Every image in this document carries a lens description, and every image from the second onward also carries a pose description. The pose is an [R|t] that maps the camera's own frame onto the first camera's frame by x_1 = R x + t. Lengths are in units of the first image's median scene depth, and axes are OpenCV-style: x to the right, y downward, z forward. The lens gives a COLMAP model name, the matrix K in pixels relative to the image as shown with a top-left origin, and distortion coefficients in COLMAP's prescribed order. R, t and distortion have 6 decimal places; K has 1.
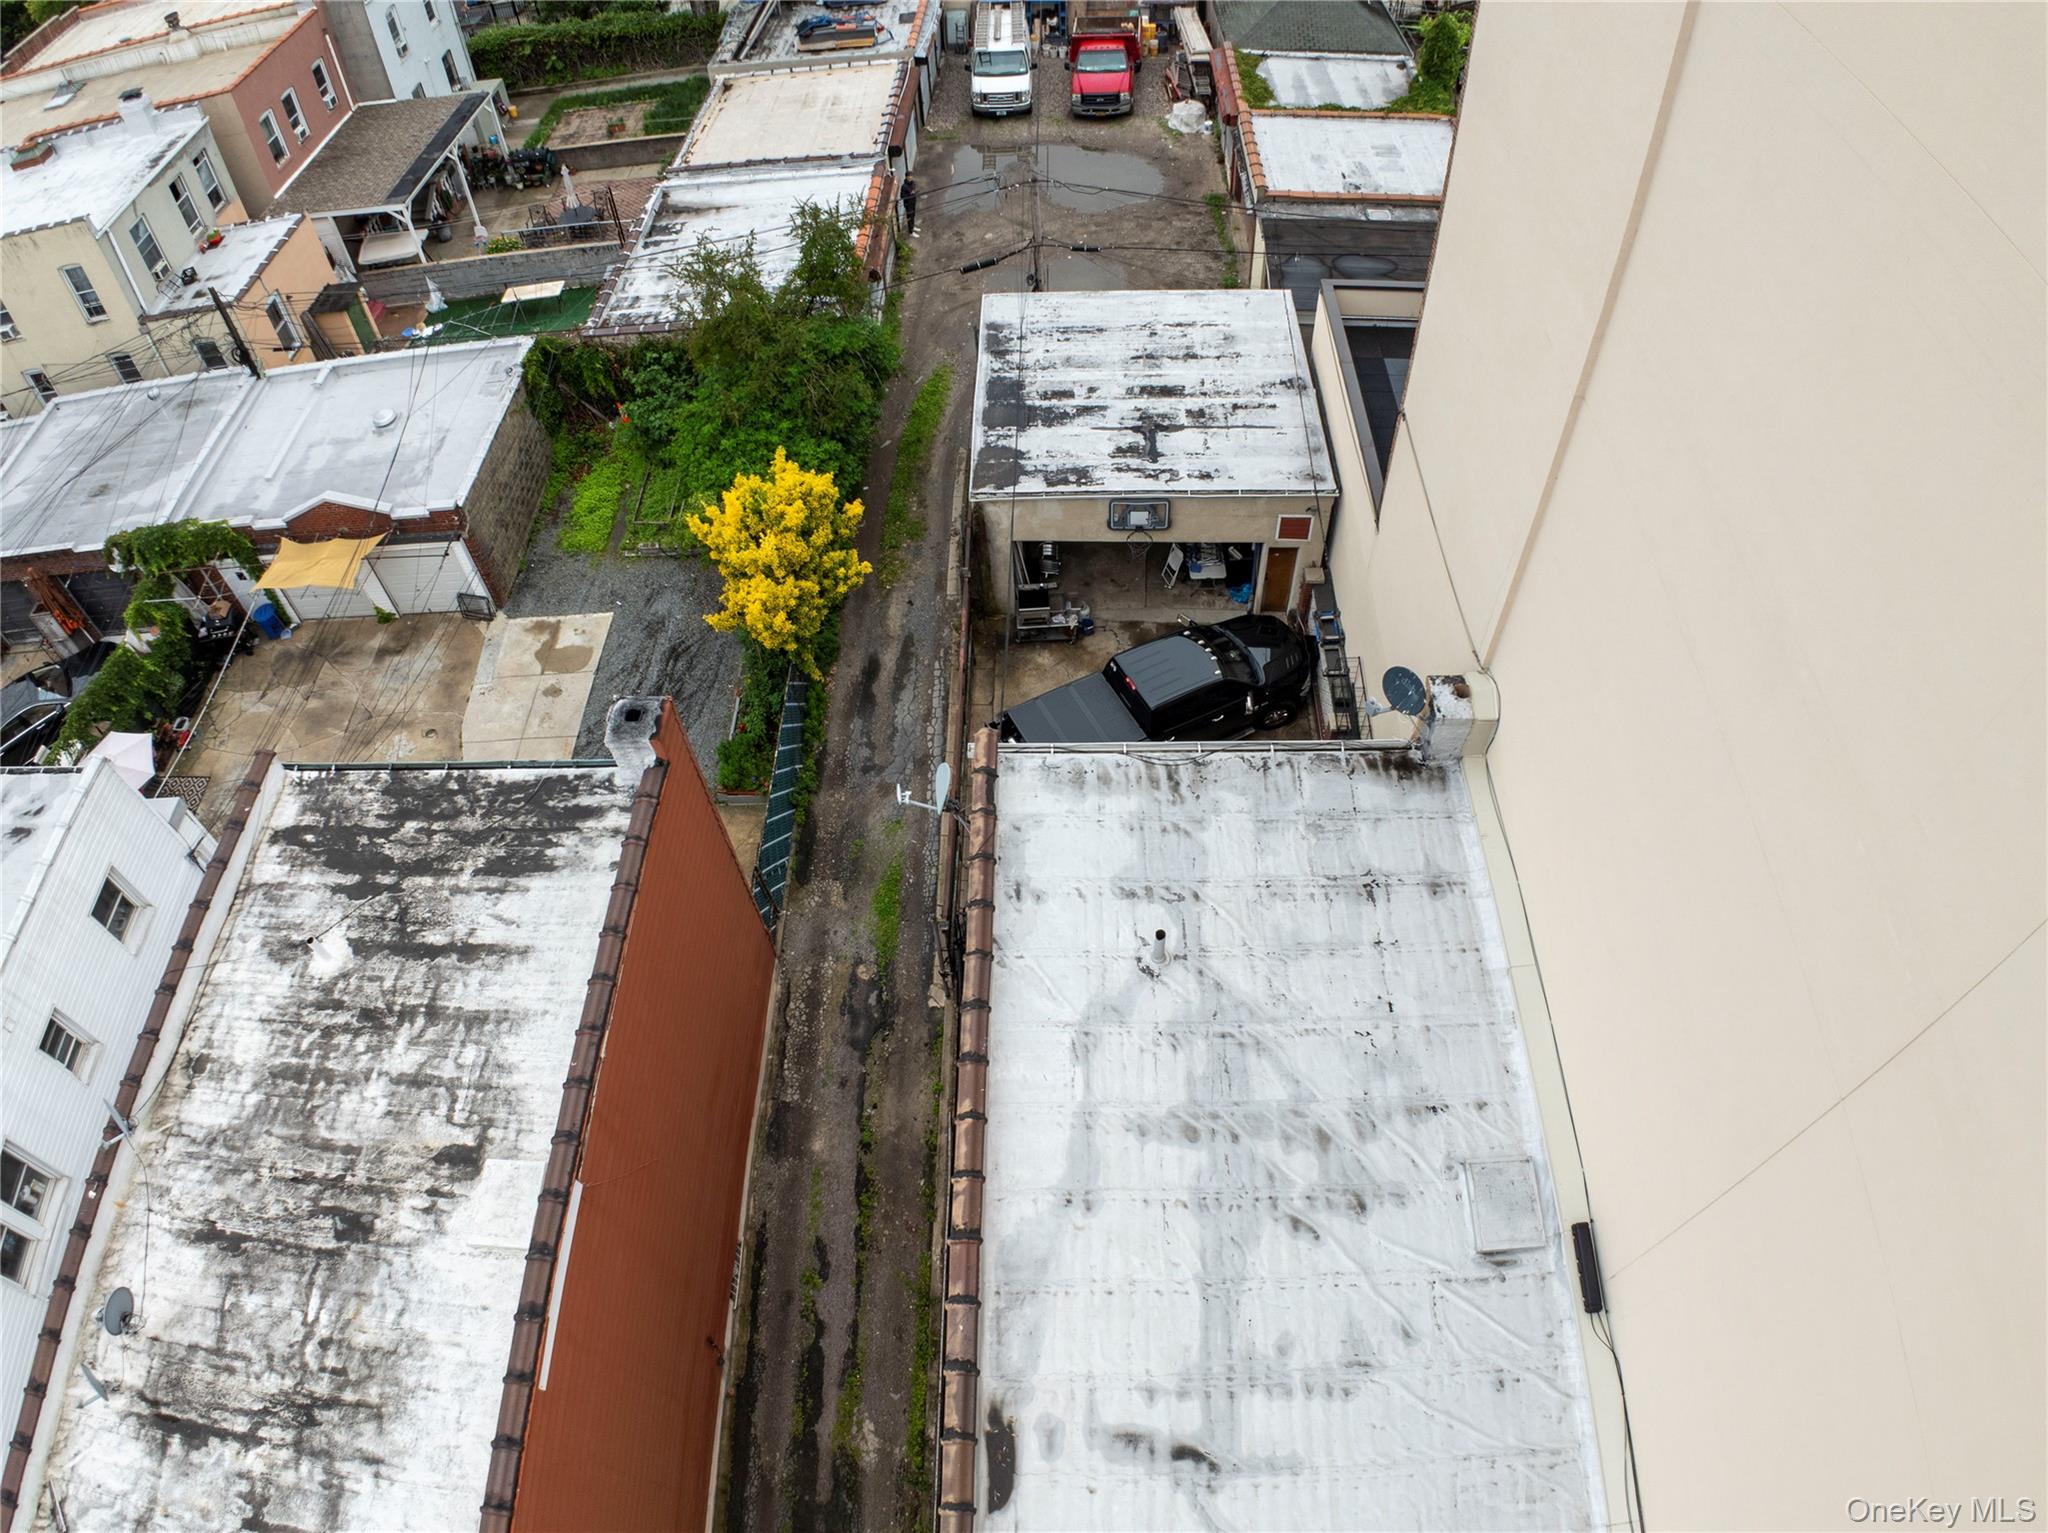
lens RADIAL K [[1267.3, 0, 1040.0], [0, 1267.3, 752.1], [0, 0, 1]] dist [-0.196683, 0.014646]
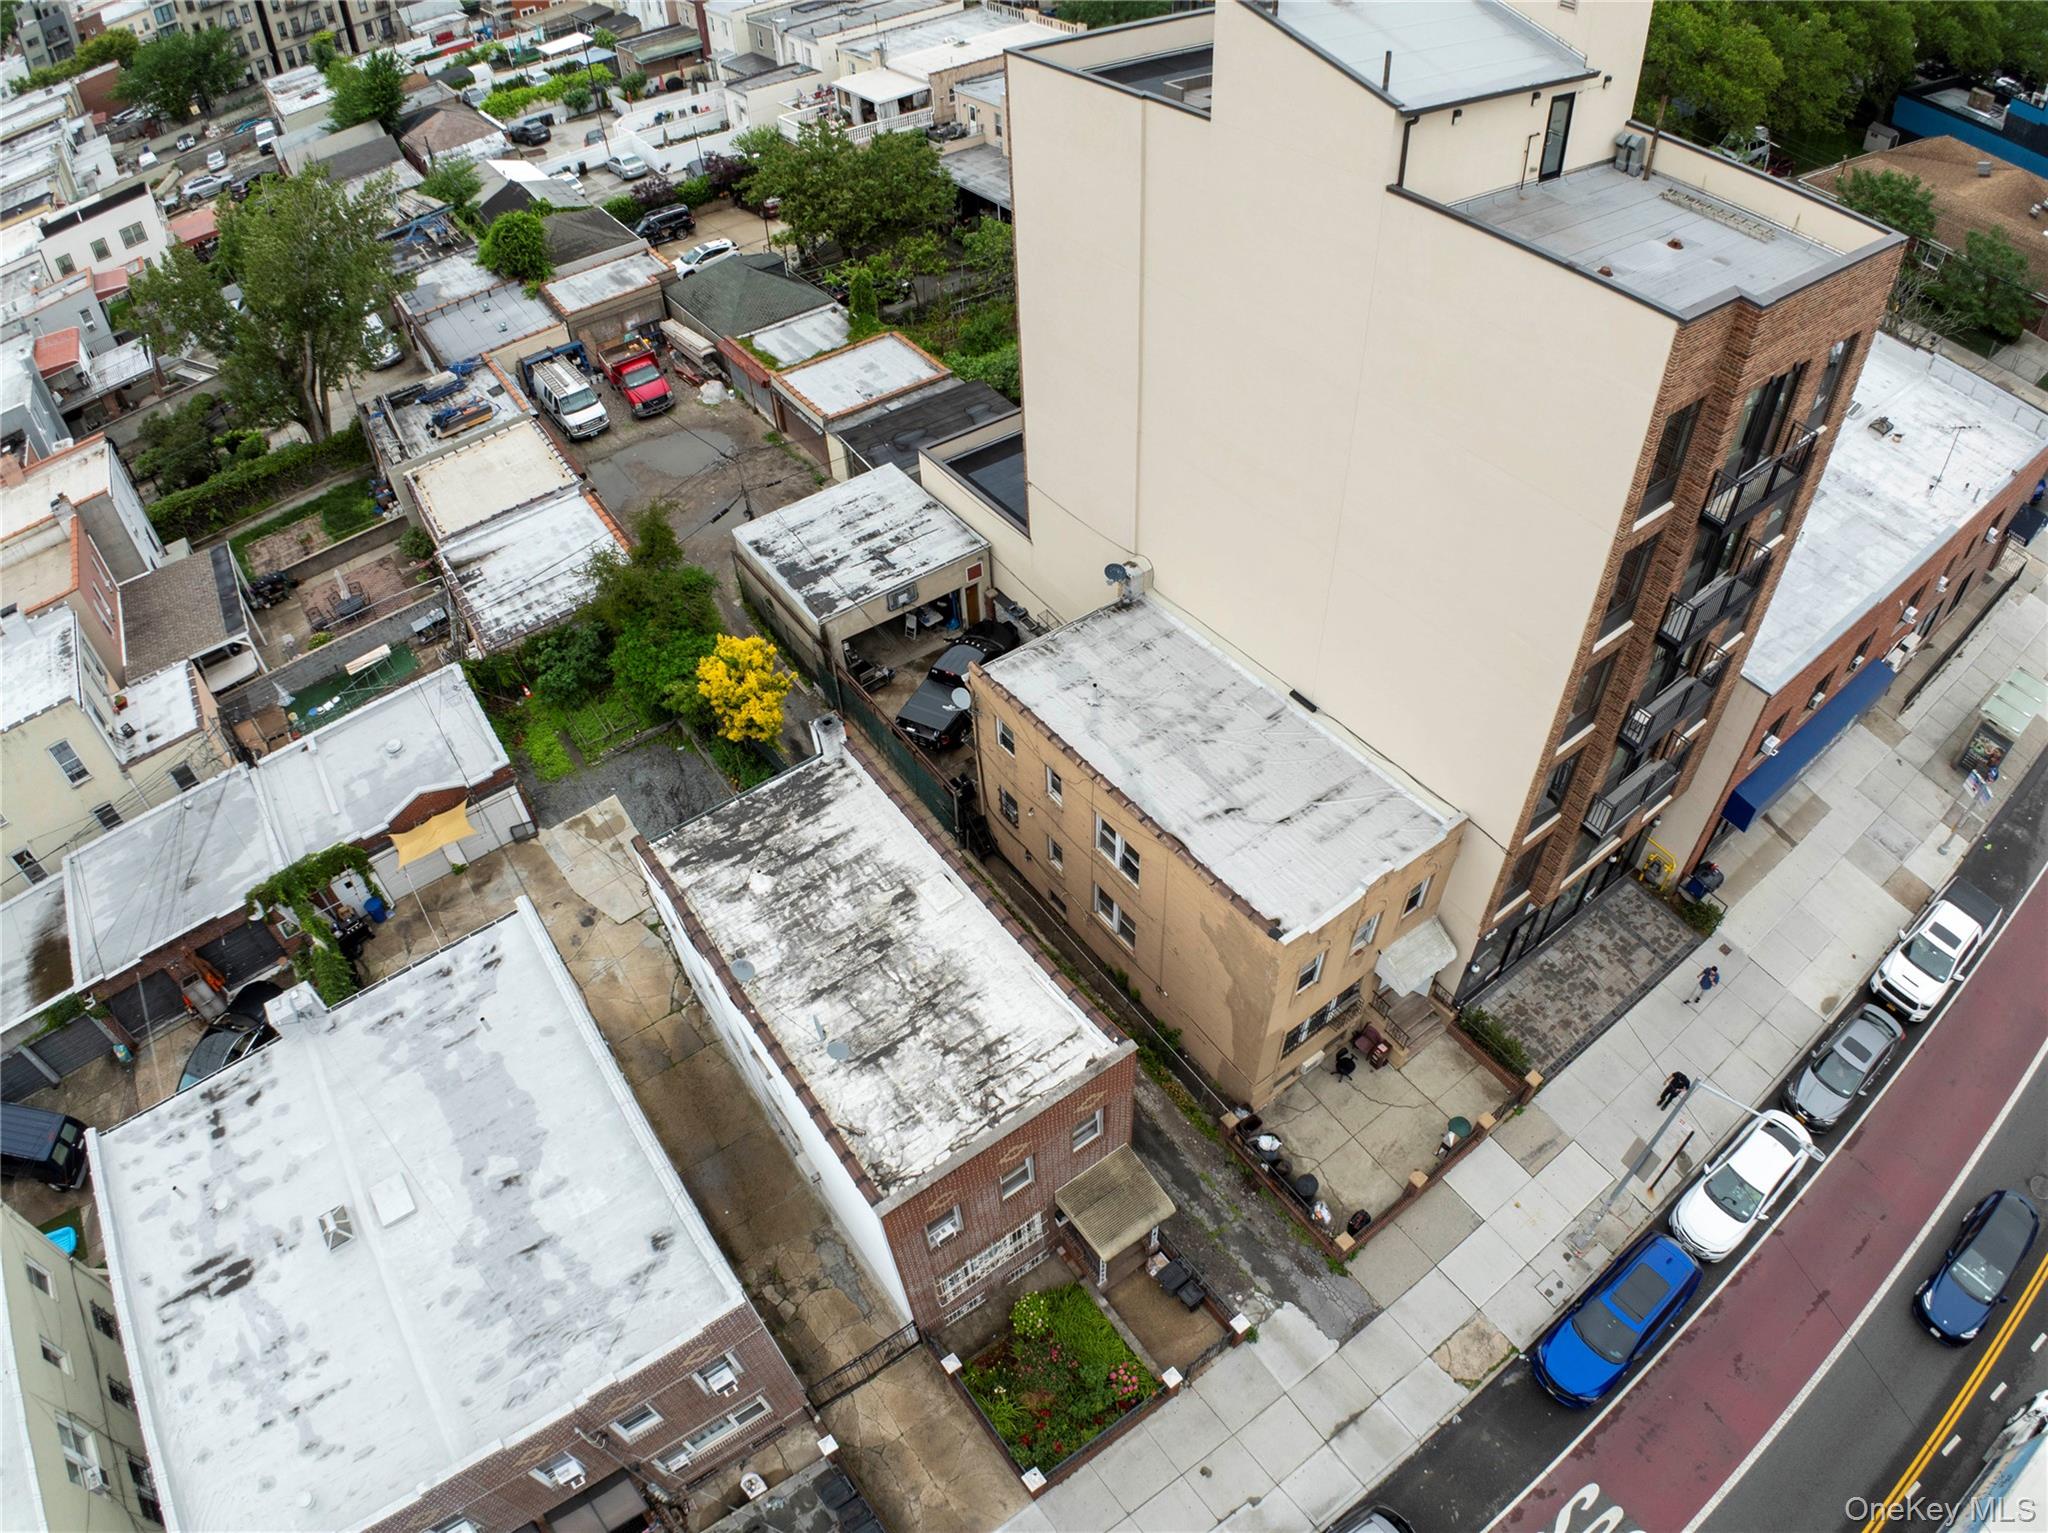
lens RADIAL K [[1267.3, 0, 1010.9], [0, 1267.3, 769.8], [0, 0, 1]] dist [-0.196683, 0.014646]
pose [[0.813419, -0.423987, 0.398227, -0.600431], [0.475908, 0.878737, -0.036511, 0.165866], [-0.334456, 0.219219, 0.916560, -0.644457]]
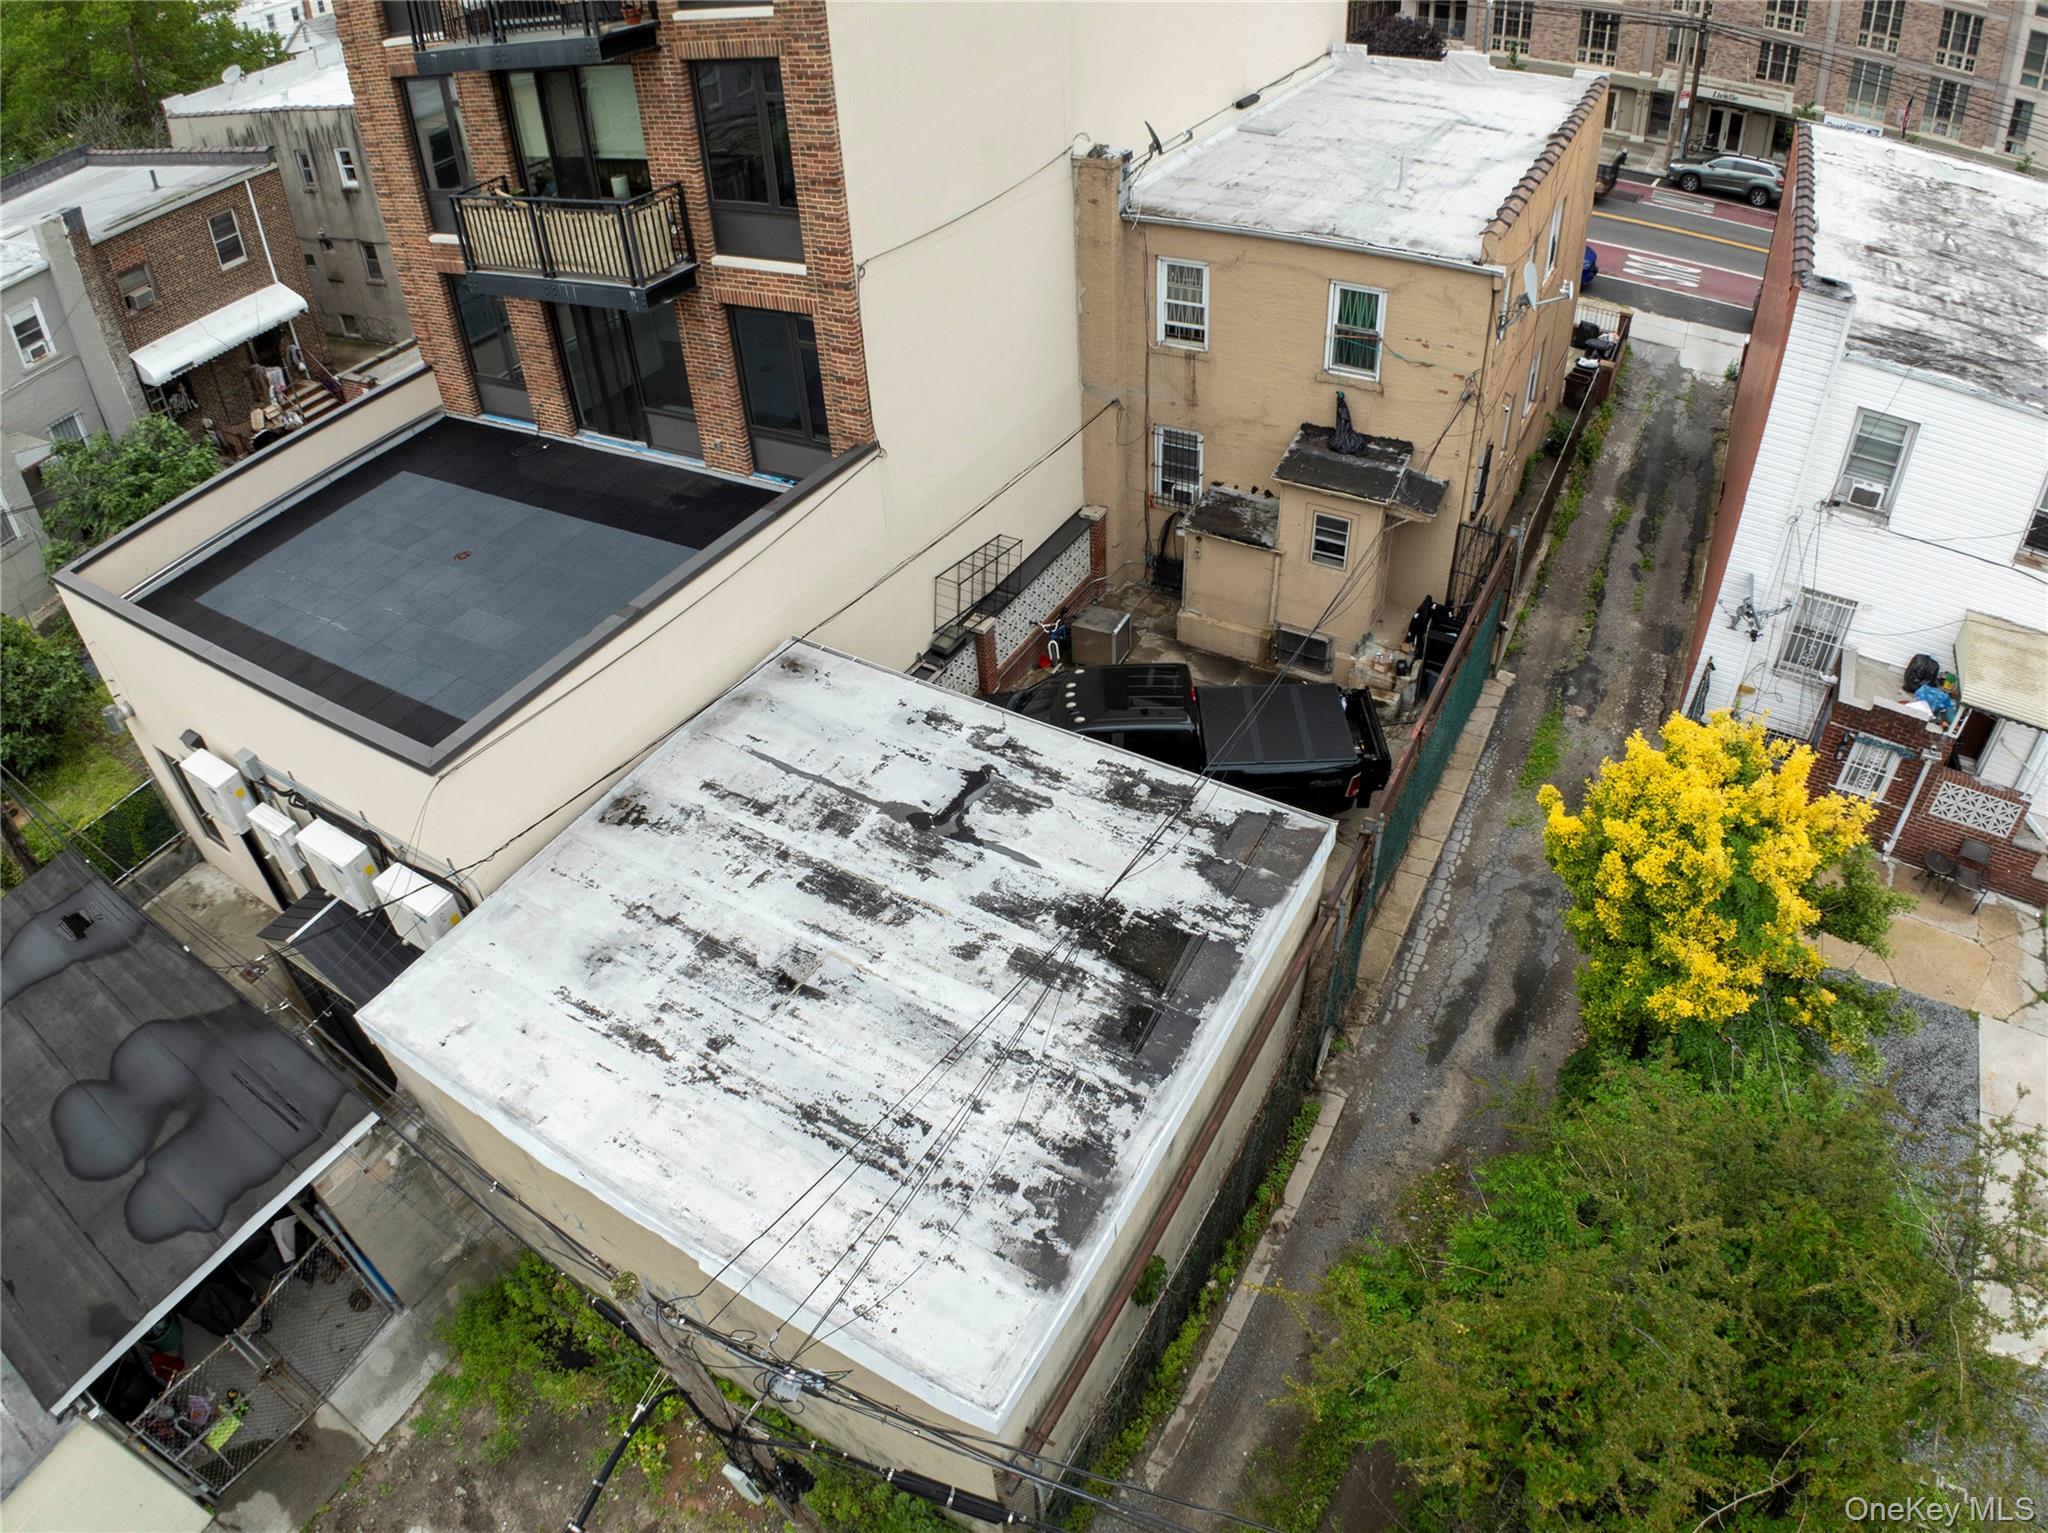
lens RADIAL K [[1267.3, 0, 1030.6], [0, 1267.3, 769.2], [0, 0, 1]] dist [-0.196683, 0.014646]
pose [[-0.874033, -0.252966, 0.414818, -0.147560], [0.428330, 0.001834, 0.903621, -0.695039], [-0.229346, 0.967474, 0.106749, 0.902338]]
